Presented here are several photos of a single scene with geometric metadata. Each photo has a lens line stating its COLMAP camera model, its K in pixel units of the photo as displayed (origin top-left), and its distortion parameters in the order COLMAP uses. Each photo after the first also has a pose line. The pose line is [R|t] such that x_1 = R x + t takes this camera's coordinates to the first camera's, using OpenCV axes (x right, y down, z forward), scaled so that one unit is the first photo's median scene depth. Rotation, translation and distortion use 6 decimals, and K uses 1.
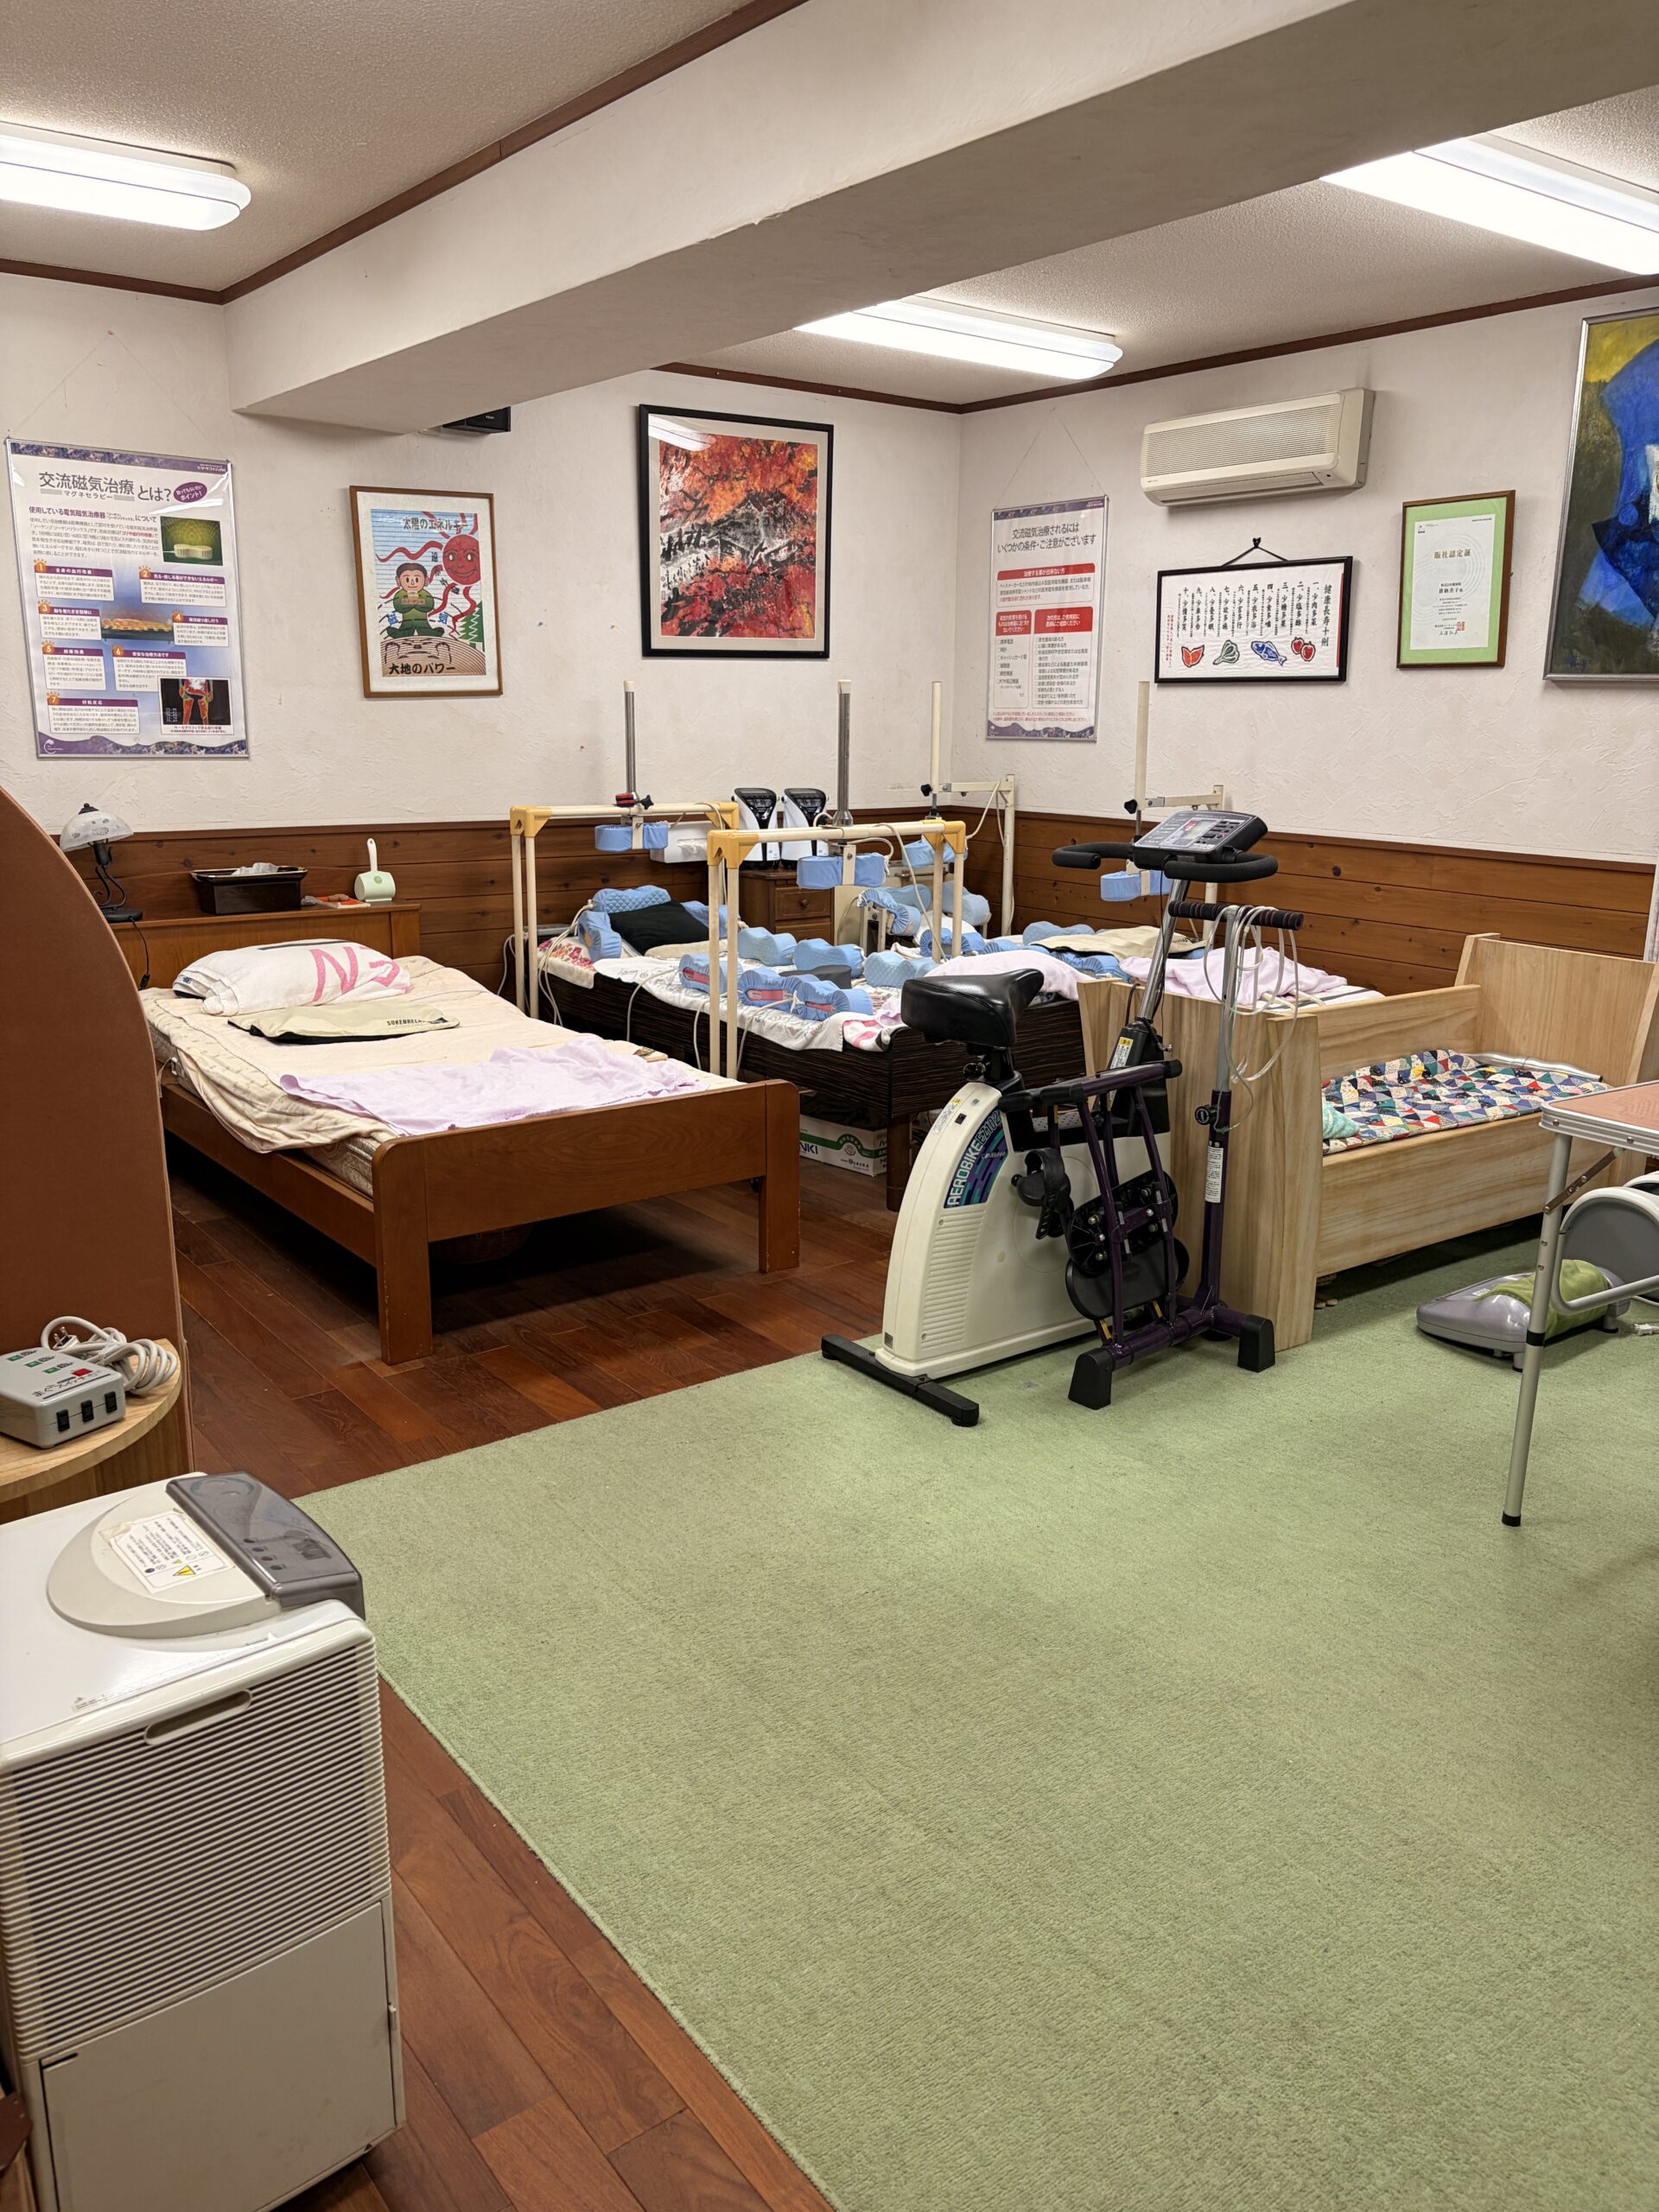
lens RADIAL K [[1686.9, 0, 821.1], [0, 1686.9, 1101.6], [0, 0, 1]] dist [0.031823, -0.036070]
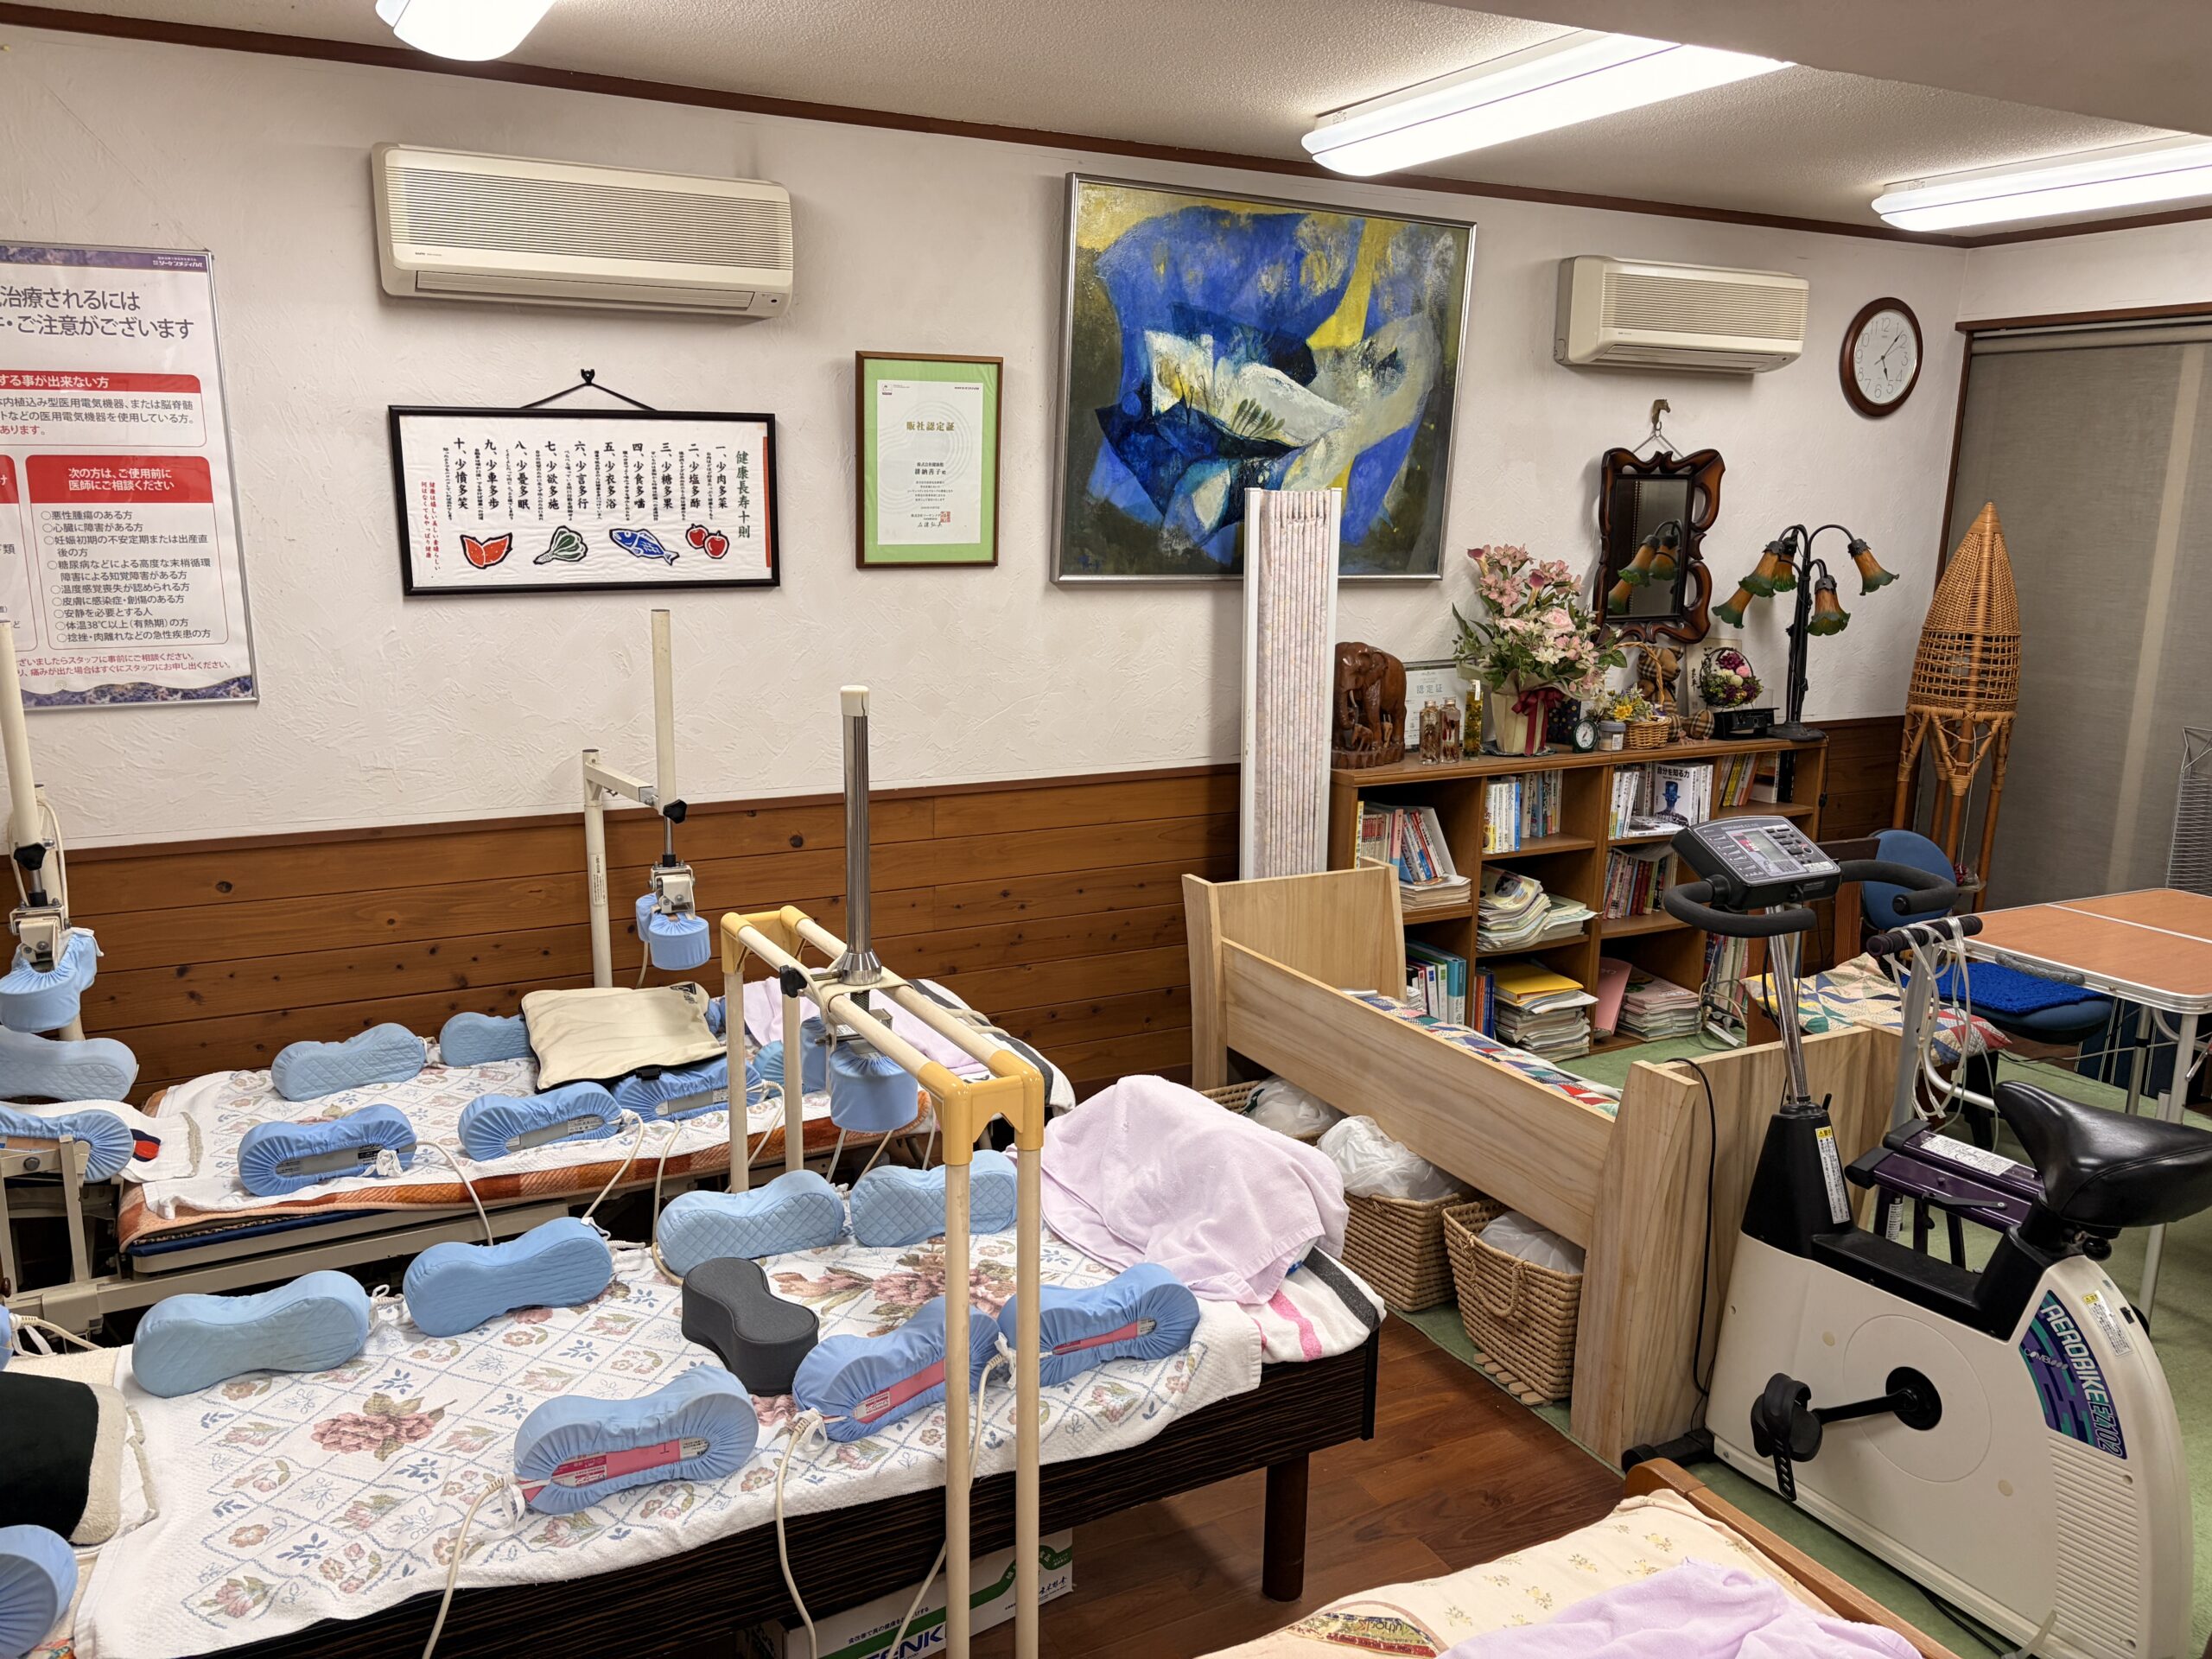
lens RADIAL K [[1686.9, 0, 1117.1], [0, 1686.9, 833.2], [0, 0, 1]] dist [0.031823, -0.036070]
pose [[0.156420, -0.213627, 0.964311, -0.420235], [0.217094, 0.959889, 0.177433, -0.268871], [-0.963537, 0.181592, 0.196523, 0.816942]]
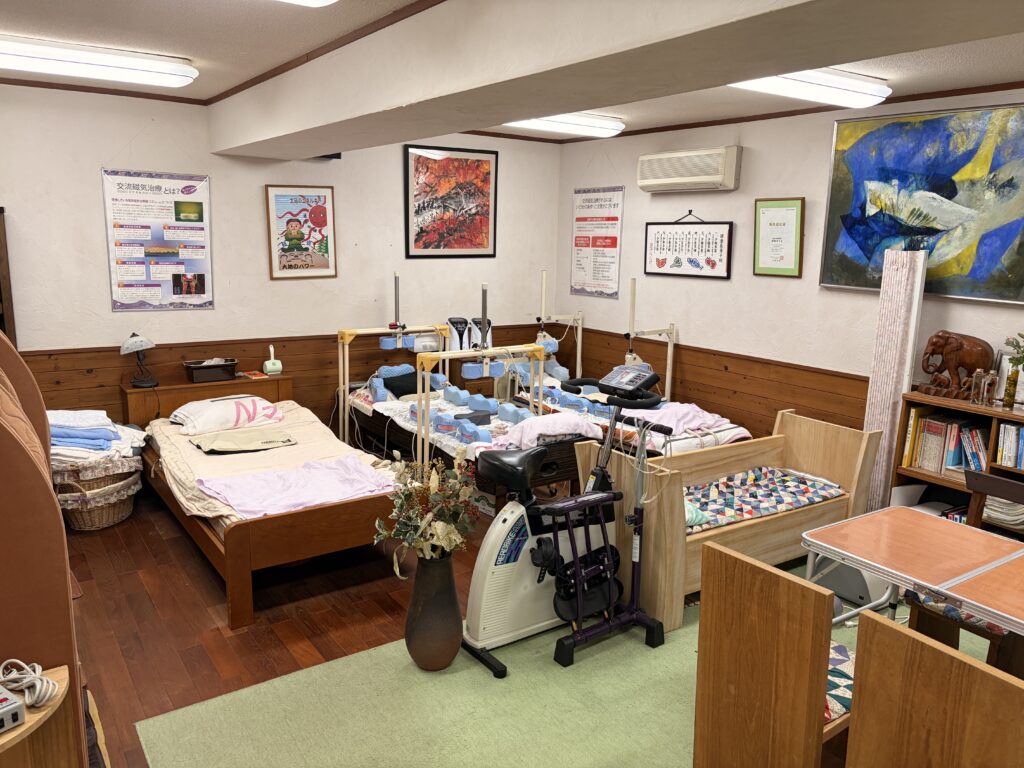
lens RADIAL K [[780.9, 0, 507.9], [0, 780.9, 378.6], [0, 0, 1]] dist [0.031823, -0.036070]
pose [[0.999123, 0.019715, -0.036935, 0.079151], [-0.021546, 0.998524, -0.049863, -0.077473], [0.035897, 0.050615, 0.998073, 0.024268]]
